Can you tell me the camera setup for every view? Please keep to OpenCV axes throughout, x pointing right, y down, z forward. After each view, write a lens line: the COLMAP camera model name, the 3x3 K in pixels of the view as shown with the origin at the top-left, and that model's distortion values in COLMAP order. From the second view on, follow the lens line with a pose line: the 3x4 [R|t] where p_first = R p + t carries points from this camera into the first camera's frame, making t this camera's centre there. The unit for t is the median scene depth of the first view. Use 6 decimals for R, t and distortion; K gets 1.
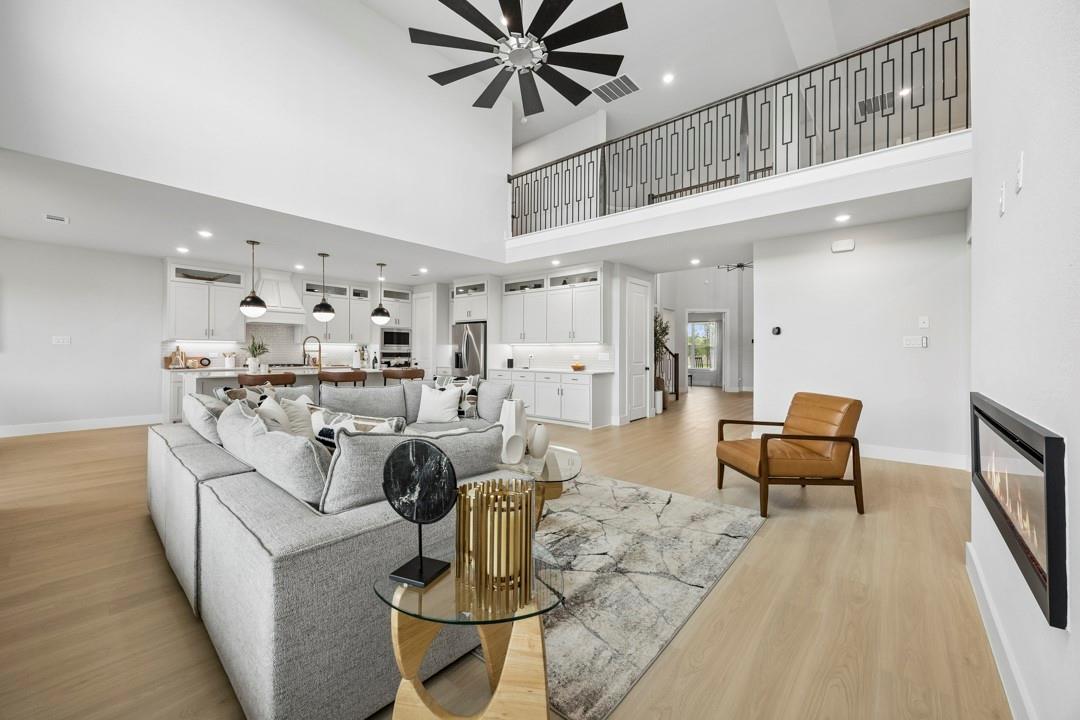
lens RADIAL K [[415.1, 0, 542.0], [0, 415.1, 353.6], [0, 0, 1]] dist [0.003973, 0.000140]
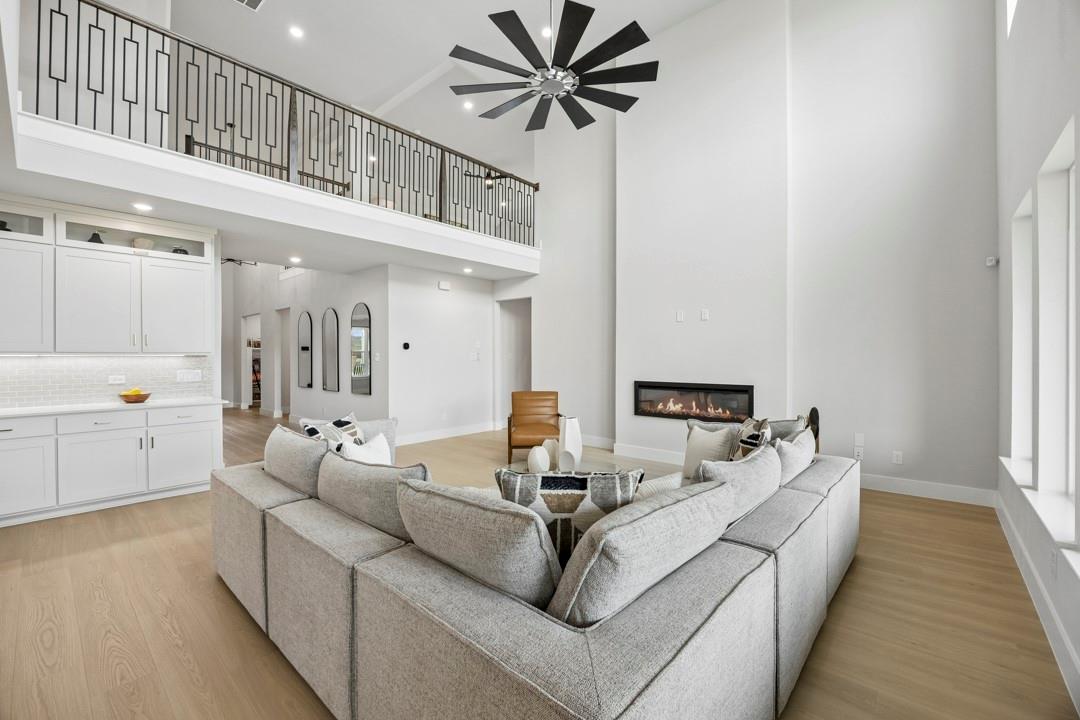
lens RADIAL K [[464.1, 0, 544.5], [0, 464.1, 356.7], [0, 0, 1]] dist [0.000624, -0.000042]
pose [[0.030517, 0.006316, 0.999514, -0.614890], [0.021098, 0.999753, -0.006962, -0.006311], [-0.999312, 0.021300, 0.030376, 0.501551]]
